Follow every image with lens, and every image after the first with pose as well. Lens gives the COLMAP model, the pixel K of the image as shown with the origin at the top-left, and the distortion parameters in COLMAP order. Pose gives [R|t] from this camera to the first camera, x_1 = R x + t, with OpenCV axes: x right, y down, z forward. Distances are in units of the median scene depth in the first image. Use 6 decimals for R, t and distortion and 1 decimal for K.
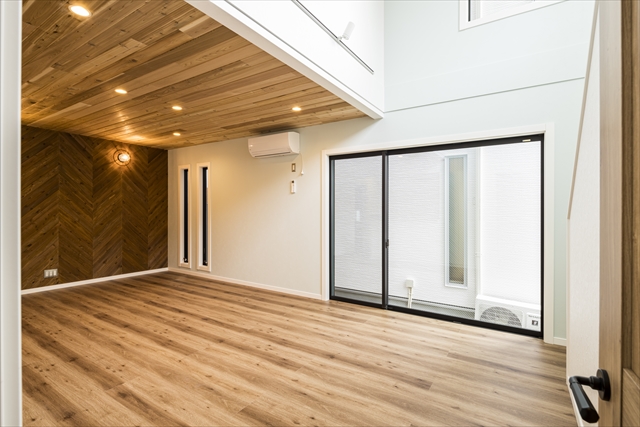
lens RADIAL K [[311.4, 0, 320.6], [0, 311.4, 210.5], [0, 0, 1]] dist [-0.001113, -0.000524]
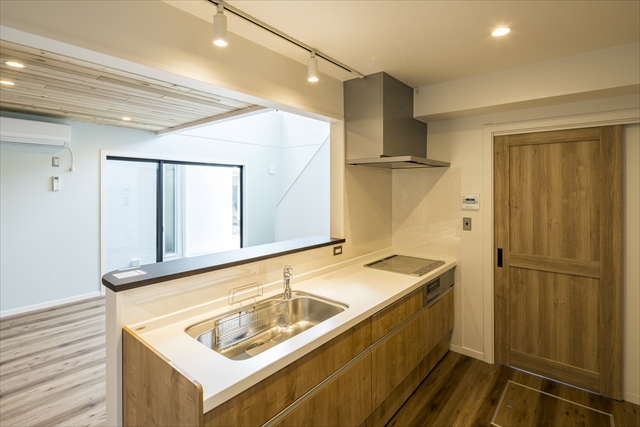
lens RADIAL K [[318.4, 0, 316.6], [0, 318.4, 185.9], [0, 0, 1]] dist [0.001403, -0.000641]
pose [[0.138483, 0.002048, 0.990363, -1.160681], [-0.000942, 0.999998, -0.001937, -0.090287], [-0.990364, -0.000664, 0.138484, 0.191524]]
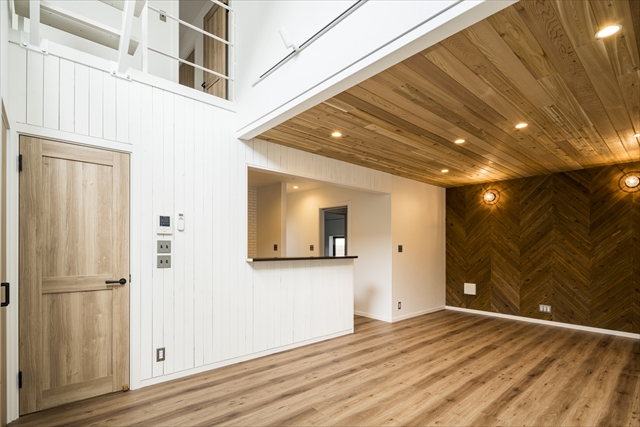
lens RADIAL K [[315.3, 0, 319.1], [0, 315.3, 245.7], [0, 0, 1]] dist [-0.001546, -0.000564]
pose [[-0.275582, -0.013617, -0.961181, 0.523091], [-0.009139, 0.999892, -0.011545, 0.007569], [0.961234, 0.005603, -0.275677, 0.753085]]
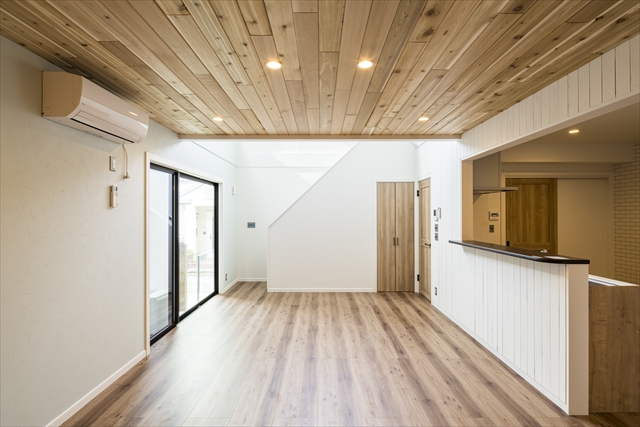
lens RADIAL K [[312.7, 0, 320.0], [0, 312.7, 213.5], [0, 0, 1]] dist [-0.002089, -0.001135]
pose [[-0.534335, -0.004710, 0.845260, -1.038127], [-0.001871, 0.999989, 0.004390, -0.064028], [-0.845271, 0.000764, -0.534338, 1.302633]]
